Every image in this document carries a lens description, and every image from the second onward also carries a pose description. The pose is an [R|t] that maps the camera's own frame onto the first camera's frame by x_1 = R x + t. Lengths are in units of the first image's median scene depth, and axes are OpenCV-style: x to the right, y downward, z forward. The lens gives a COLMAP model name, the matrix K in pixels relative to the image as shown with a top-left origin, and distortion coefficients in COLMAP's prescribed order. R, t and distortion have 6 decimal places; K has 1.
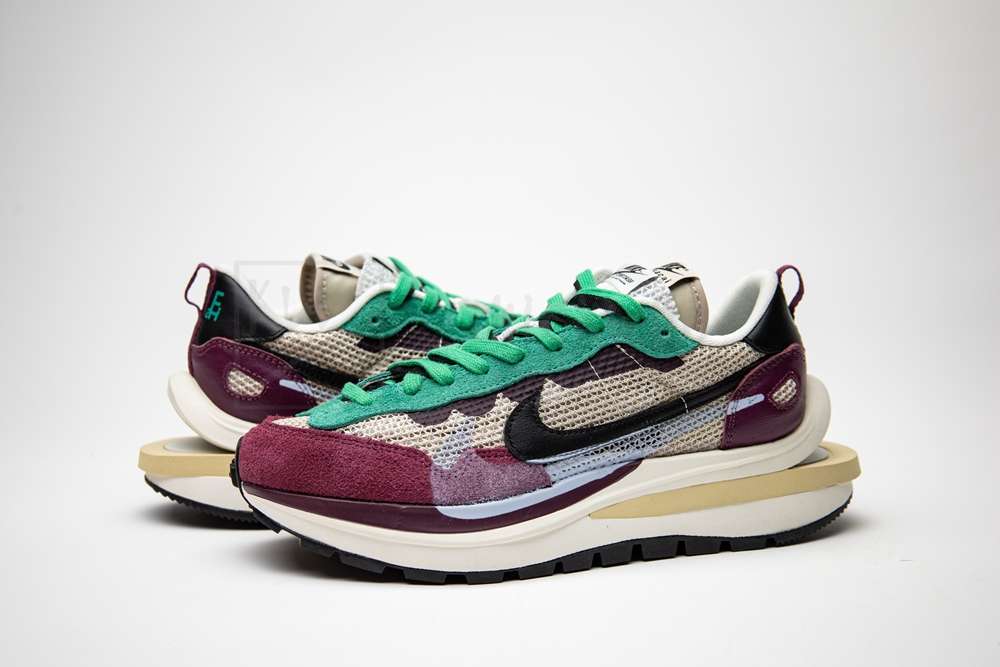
lens RADIAL K [[1649.4, 0, 500.0], [0, 1649.4, 333.5], [0, 0, 1]] dist [0.017831, -0.020813]
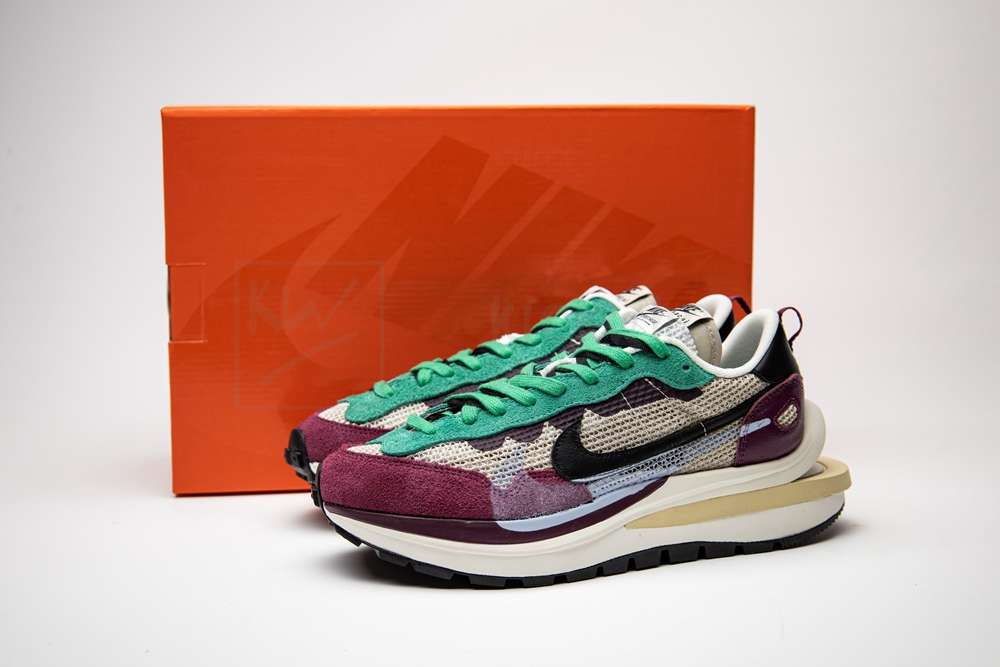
lens RADIAL K [[1649.4, 0, 500.0], [0, 1649.4, 333.5], [0, 0, 1]] dist [0.017831, -0.020813]
pose [[0.999285, -0.013366, 0.035378, -0.071979], [0.013290, 0.999909, 0.002364, -0.028939], [-0.035406, -0.001892, 0.999371, -0.155614]]
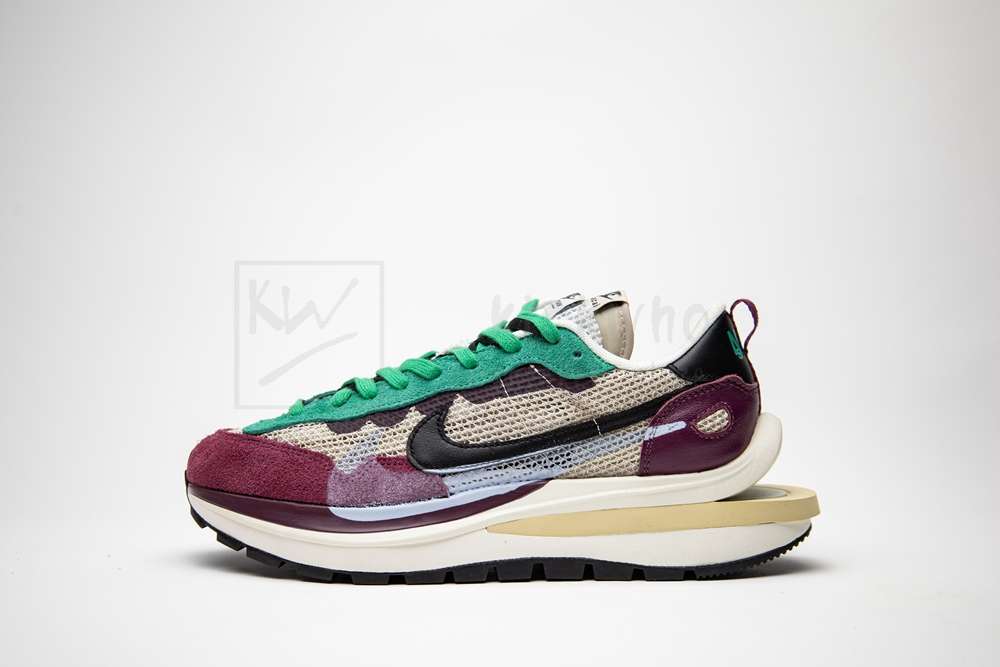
lens RADIAL K [[1649.4, 0, 500.0], [0, 1649.4, 333.5], [0, 0, 1]] dist [0.017831, -0.020813]
pose [[0.947574, 0.011936, -0.319314, 0.379078], [-0.047398, 0.993498, -0.103517, 0.094293], [0.316002, 0.113224, 0.941978, 0.033825]]
